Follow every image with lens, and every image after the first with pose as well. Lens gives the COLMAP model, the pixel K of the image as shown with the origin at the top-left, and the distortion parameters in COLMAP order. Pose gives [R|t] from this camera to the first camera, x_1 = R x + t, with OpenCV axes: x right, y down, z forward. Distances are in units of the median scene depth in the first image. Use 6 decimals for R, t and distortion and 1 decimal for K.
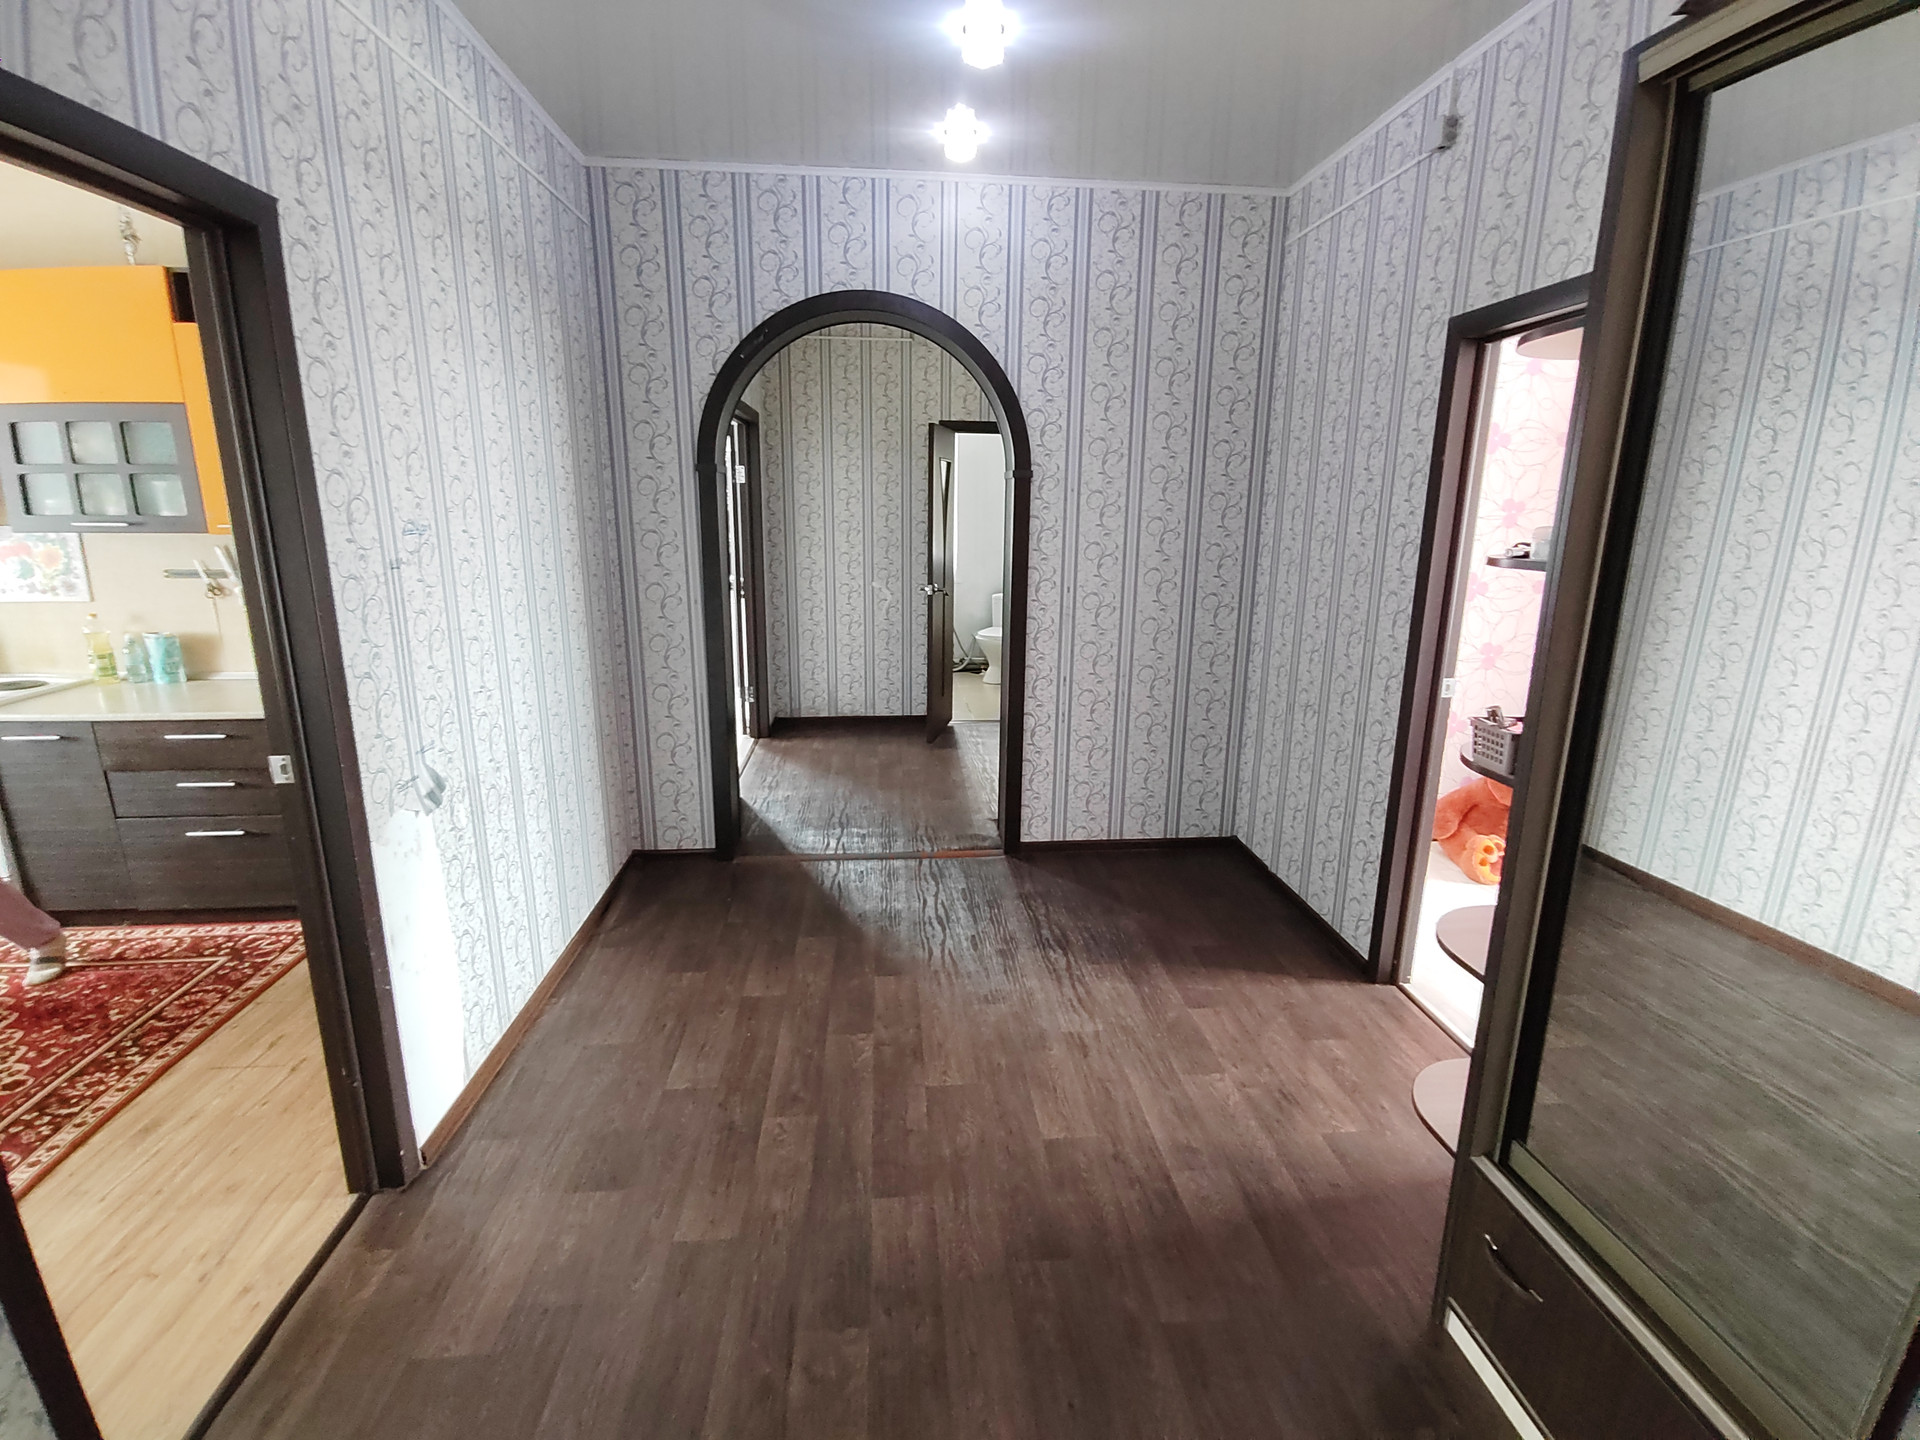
lens RADIAL K [[899.3, 0, 958.7], [0, 899.3, 721.7], [0, 0, 1]] dist [-0.016124, -0.000864]
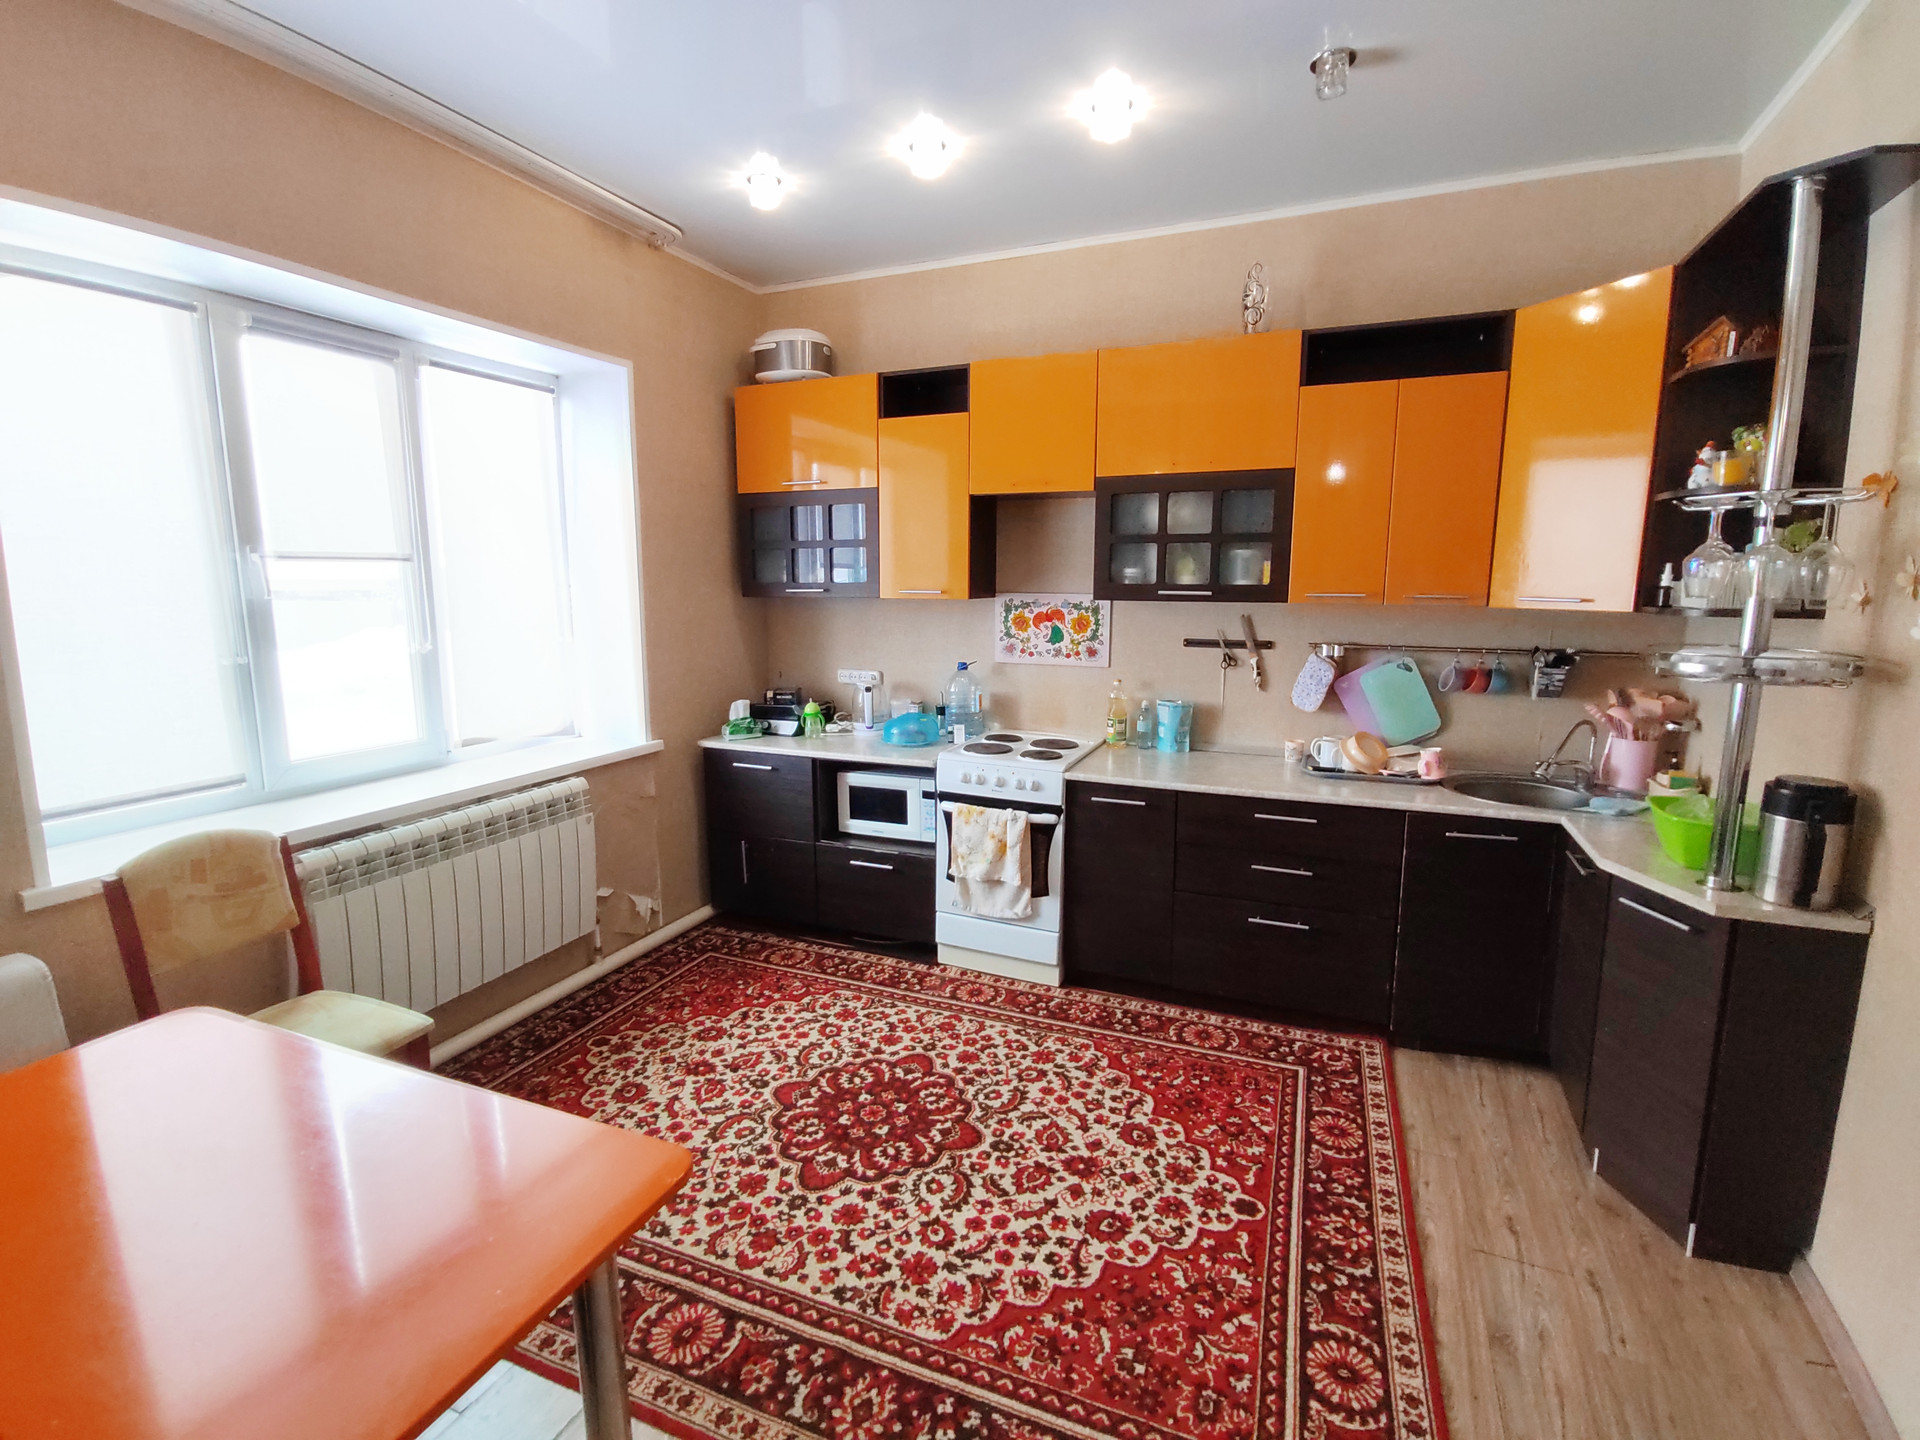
lens RADIAL K [[899.3, 0, 962.5], [0, 899.3, 716.7], [0, 0, 1]] dist [-0.016124, -0.000864]
pose [[0.884250, 0.063055, -0.462737, -0.652433], [-0.096718, 0.994087, -0.049361, -0.010640], [0.456889, 0.088402, 0.885120, 0.002339]]
